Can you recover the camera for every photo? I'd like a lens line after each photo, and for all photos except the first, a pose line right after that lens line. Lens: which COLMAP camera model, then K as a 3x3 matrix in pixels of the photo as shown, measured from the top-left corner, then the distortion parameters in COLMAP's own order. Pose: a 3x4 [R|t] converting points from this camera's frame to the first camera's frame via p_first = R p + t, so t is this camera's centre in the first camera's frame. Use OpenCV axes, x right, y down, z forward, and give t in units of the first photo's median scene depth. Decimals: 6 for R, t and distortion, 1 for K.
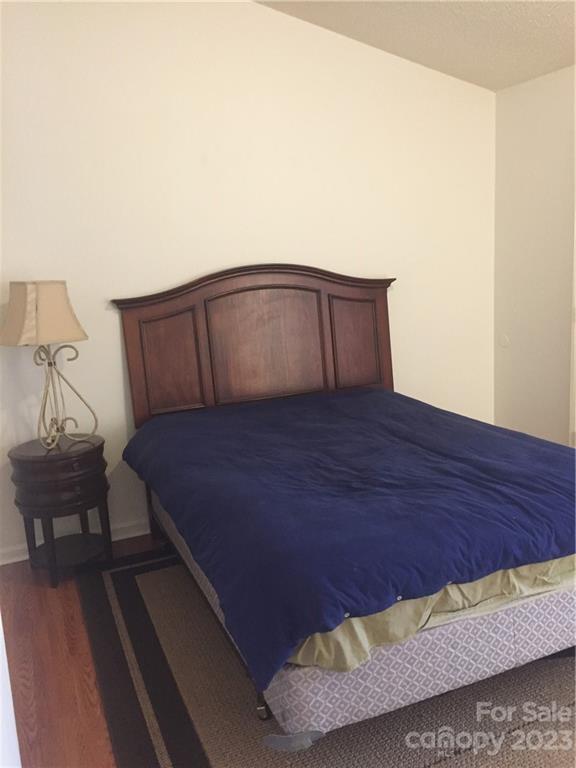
lens RADIAL K [[660.1, 0, 288.0], [0, 660.1, 384.0], [0, 0, 1]] dist [0.084673, -0.107011]
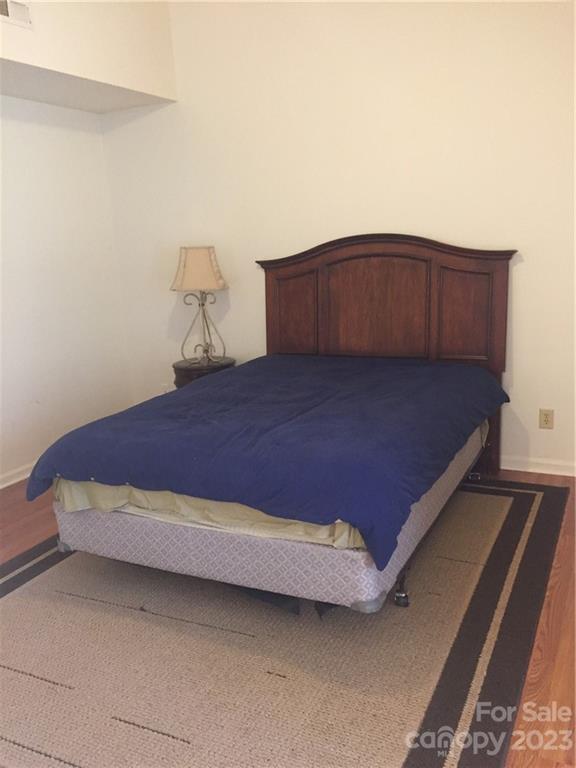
lens RADIAL K [[660.1, 0, 288.0], [0, 660.1, 384.0], [0, 0, 1]] dist [0.084673, -0.107011]
pose [[0.645637, 0.191275, -0.739302, 0.742658], [-0.123870, 0.981533, 0.145770, -0.080465], [0.753531, -0.002537, 0.657407, 0.166599]]
